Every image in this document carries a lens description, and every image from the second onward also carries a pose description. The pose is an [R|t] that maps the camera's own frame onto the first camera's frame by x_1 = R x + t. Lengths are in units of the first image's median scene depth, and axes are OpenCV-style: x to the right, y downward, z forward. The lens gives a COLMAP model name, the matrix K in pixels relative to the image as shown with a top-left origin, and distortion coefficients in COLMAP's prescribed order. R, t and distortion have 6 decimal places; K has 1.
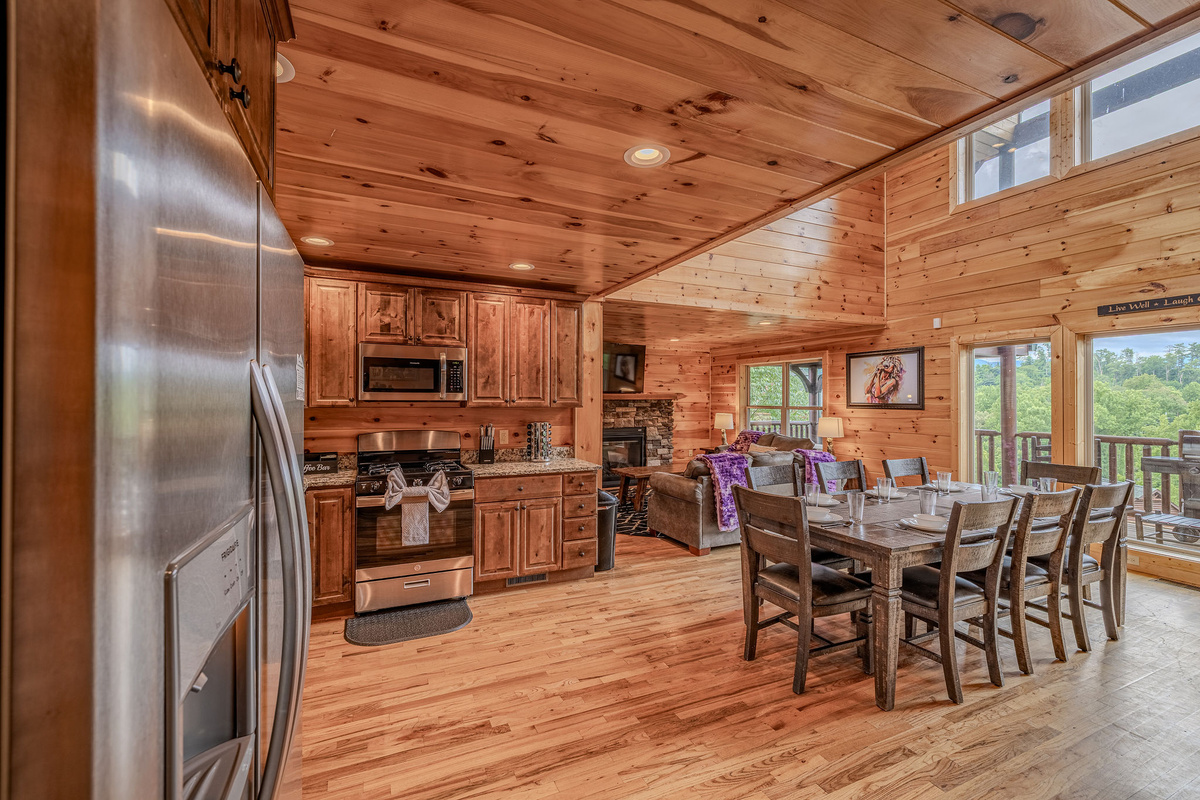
lens RADIAL K [[500.2, 0, 597.2], [0, 500.2, 397.6], [0, 0, 1]] dist [-0.000604, 0.000016]
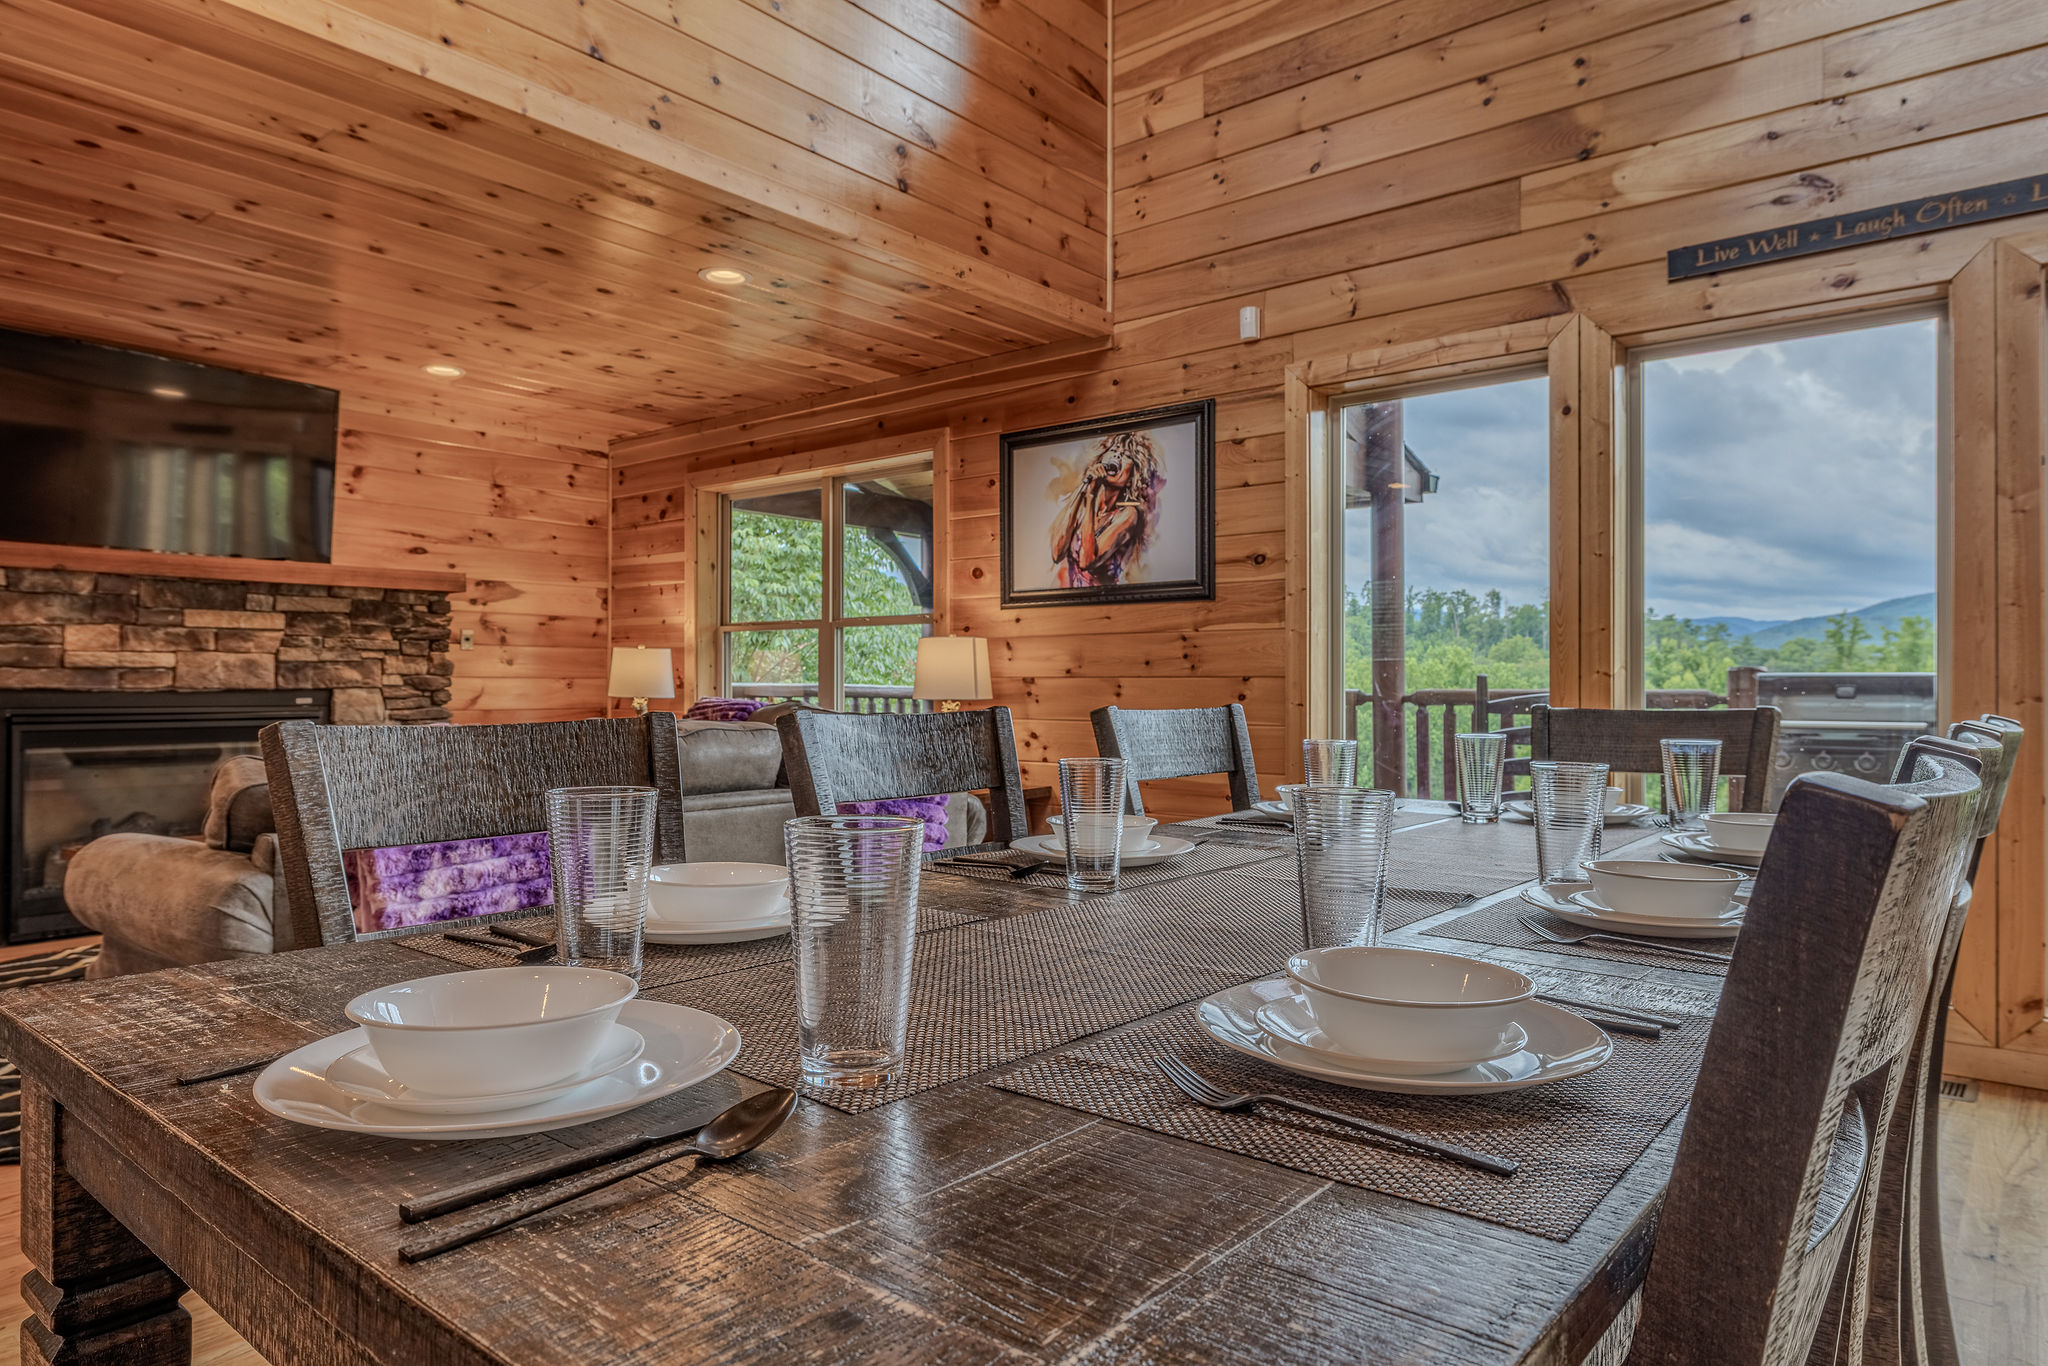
lens RADIAL K [[1232.1, 0, 1035.8], [0, 1232.1, 682.0], [0, 0, 1]] dist [-0.004950, 0.003214]
pose [[0.895811, 0.000310, 0.444435, 0.271052], [-0.001310, 0.999997, 0.001944, 0.101145], [-0.444433, -0.002324, 0.895809, 0.463390]]
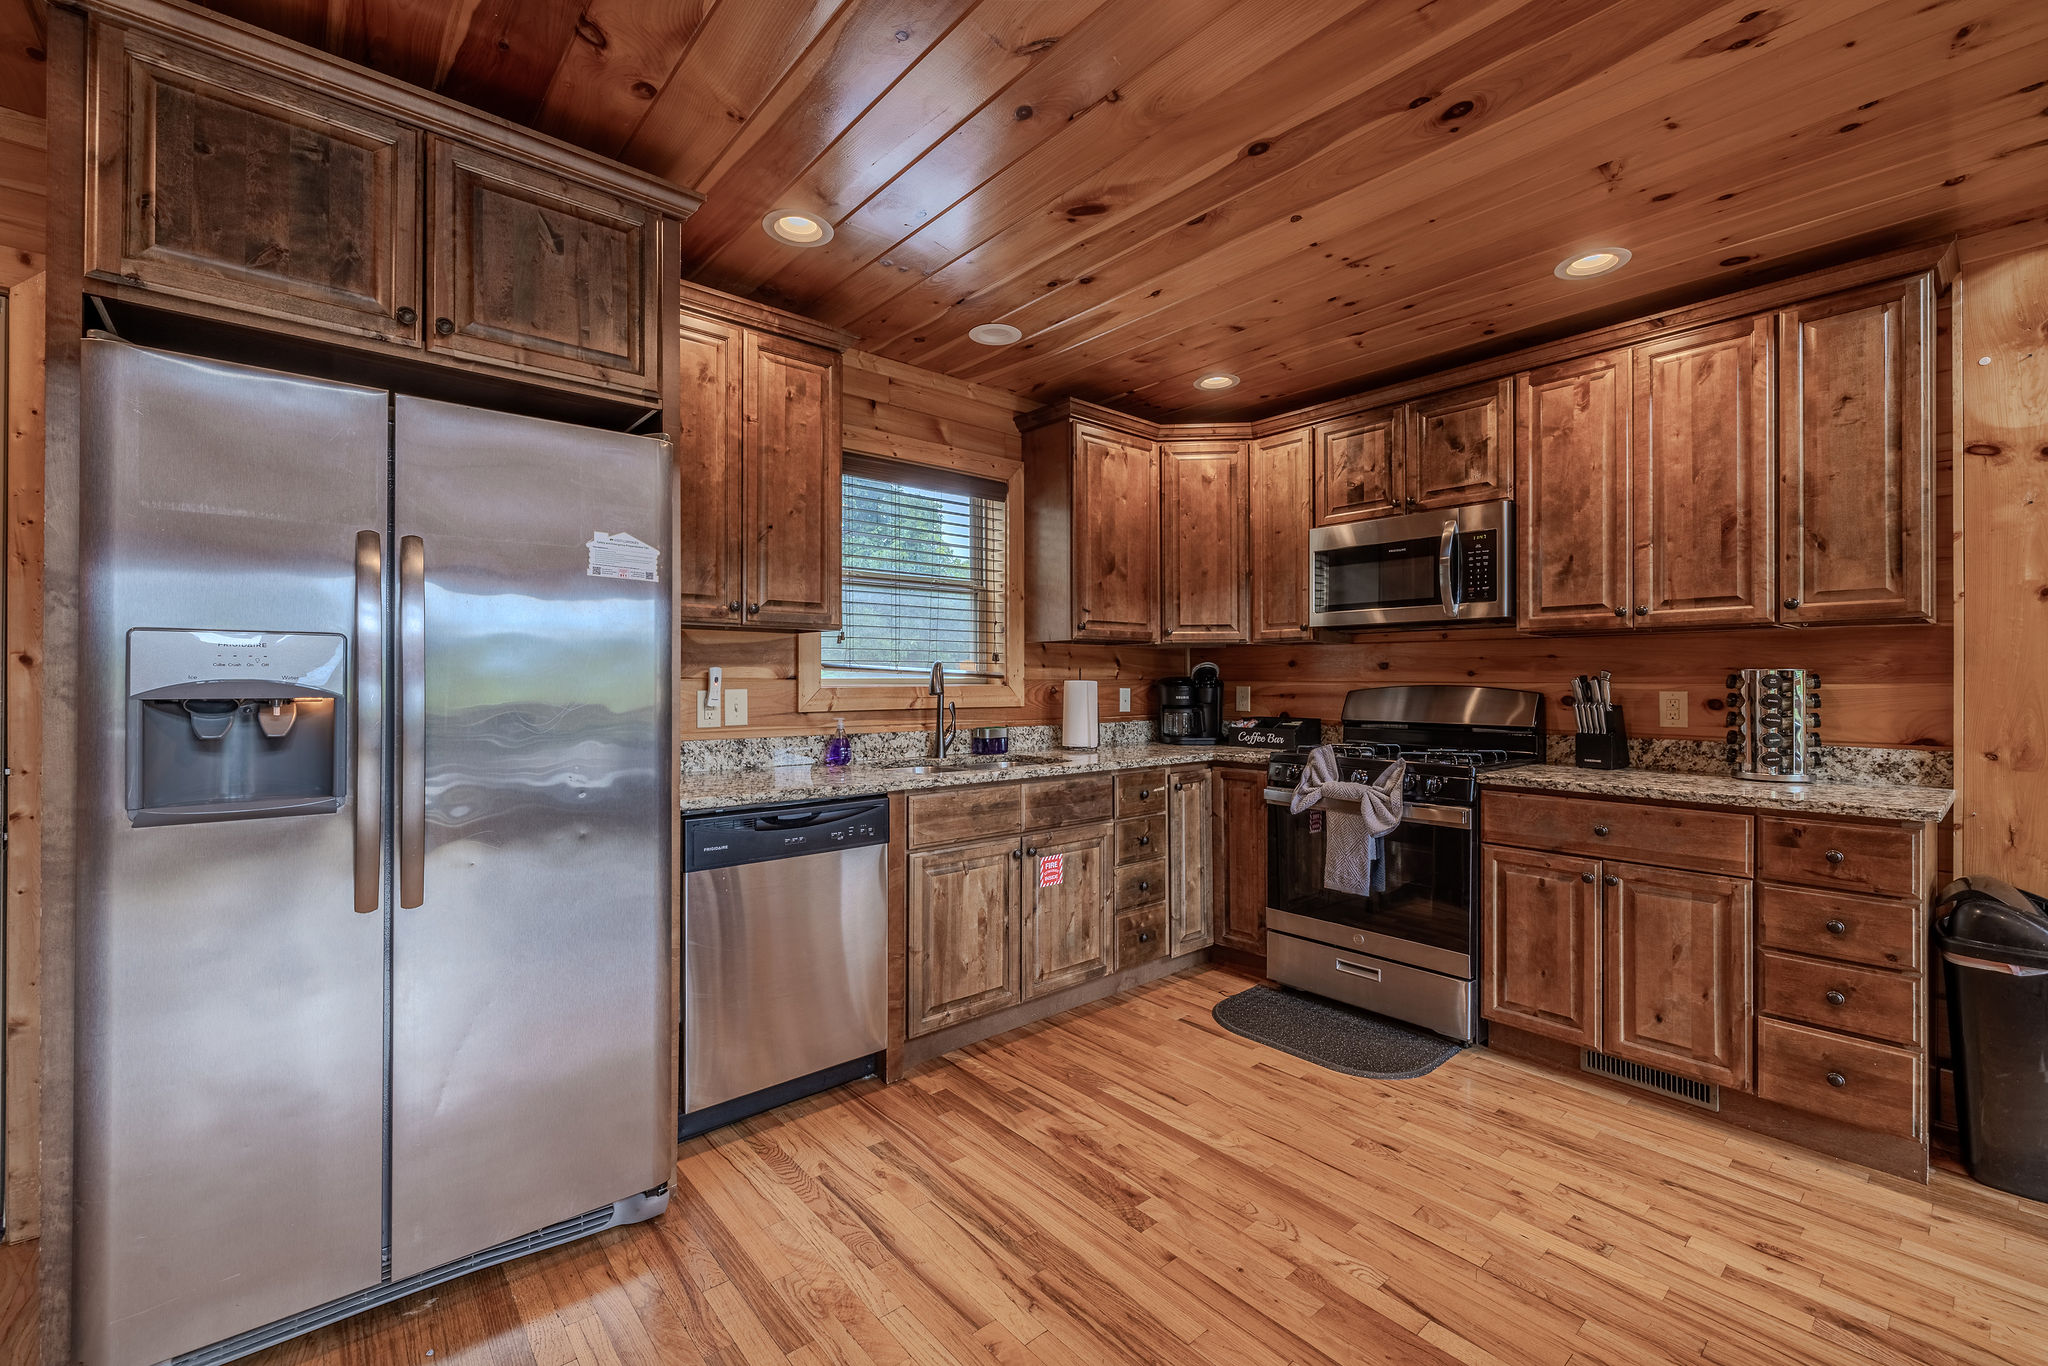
lens RADIAL K [[853.7, 0, 1014.1], [0, 853.7, 679.4], [0, 0, 1]] dist [-0.000604, 0.000016]
pose [[0.270230, -0.004523, -0.962785, 0.307597], [0.006662, 0.999974, -0.002828, 0.052590], [0.962773, -0.005650, 0.270254, 0.315812]]
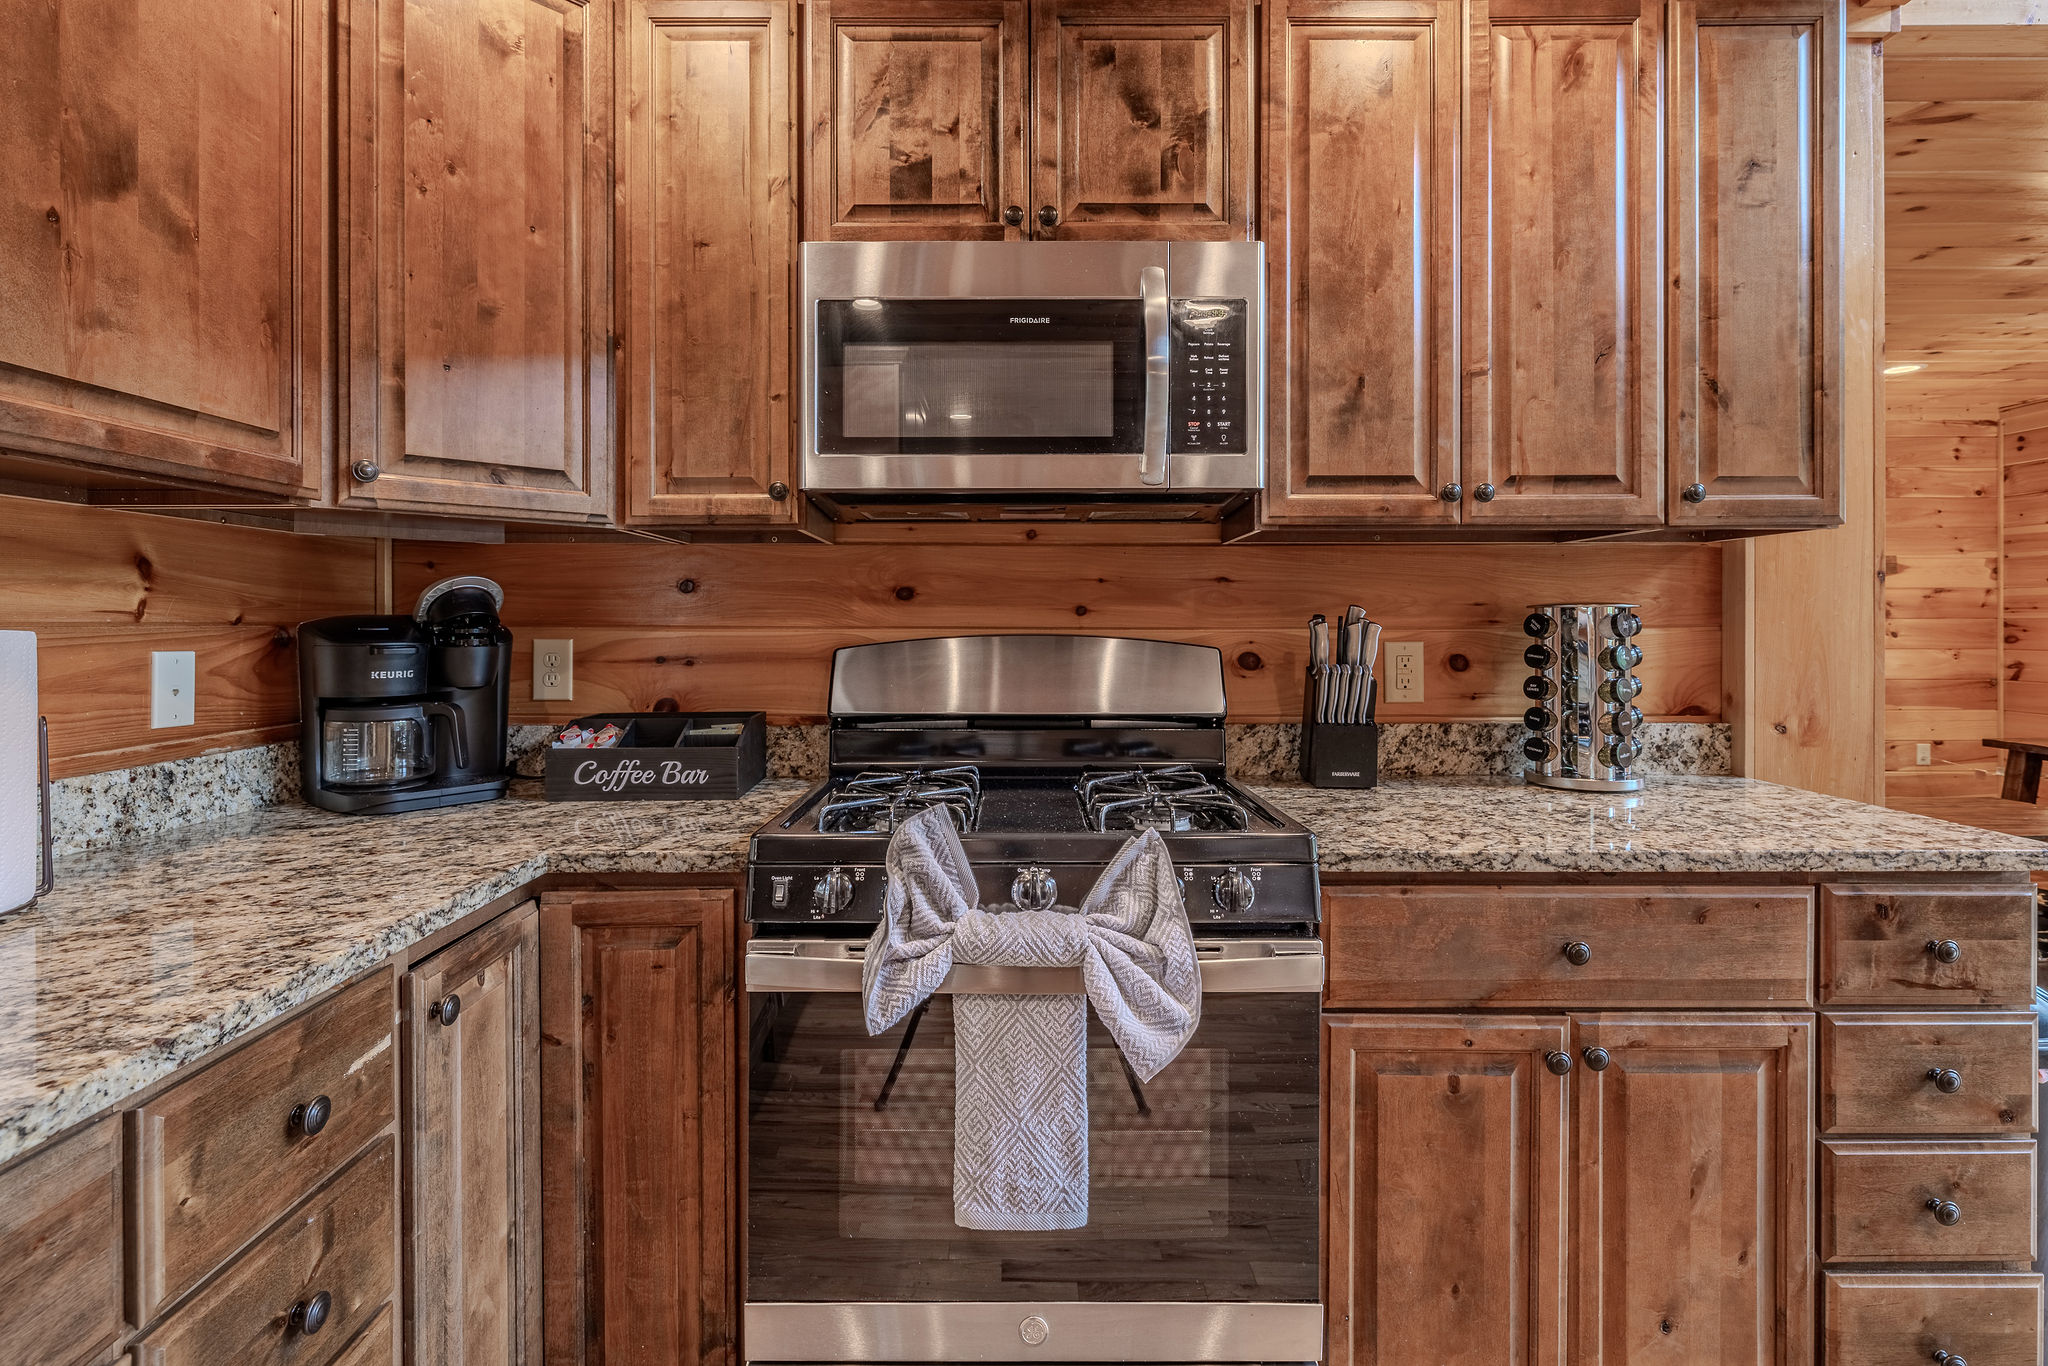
lens RADIAL K [[958.9, 0, 1017.8], [0, 958.9, 617.4], [0, 0, 1]] dist [-0.001075, 0.001712]
pose [[0.911303, -0.005988, -0.411694, -0.162450], [0.006520, 0.999979, -0.000113, 0.050950], [0.411686, -0.002581, 0.911322, 0.506089]]
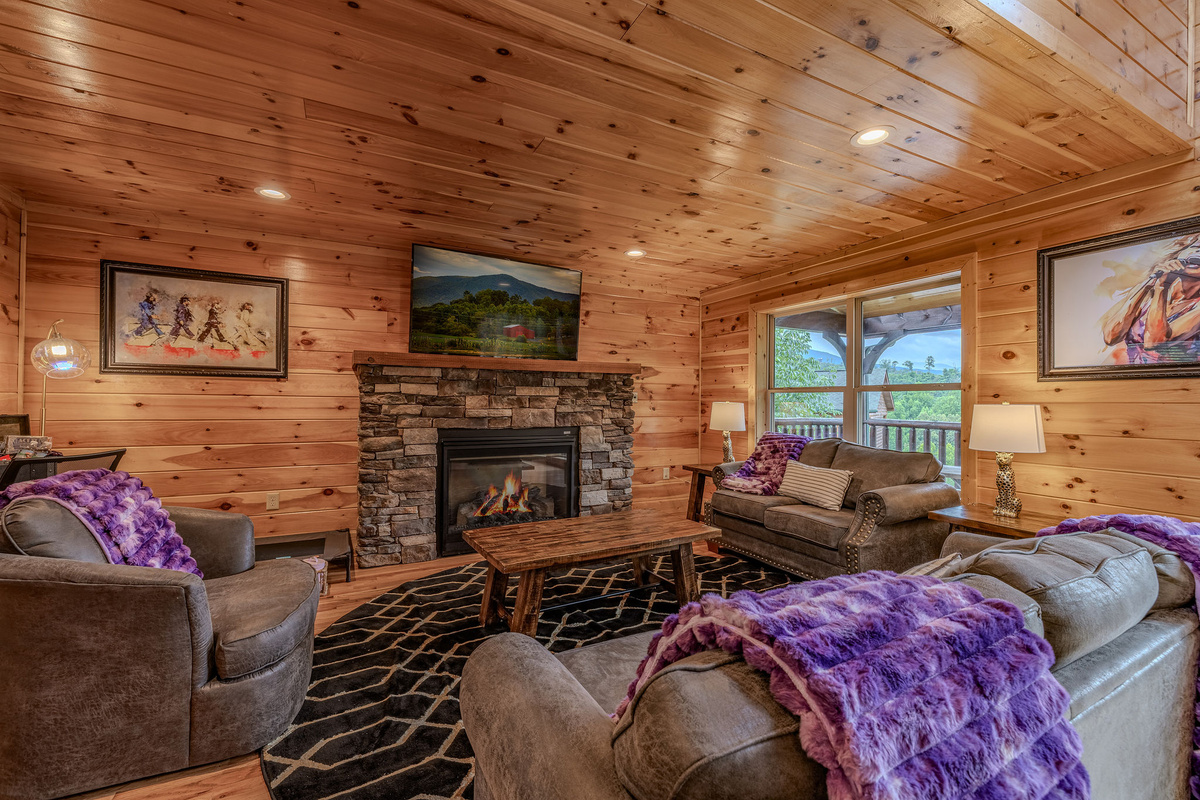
lens RADIAL K [[500.2, 0, 597.3], [0, 500.2, 398.6], [0, 0, 1]] dist [-0.000604, 0.000016]
pose [[0.998921, 0.005736, 0.046095, 0.175319], [-0.005676, 0.999983, -0.001436, 0.058793], [-0.046102, 0.001173, 0.998936, 0.932008]]
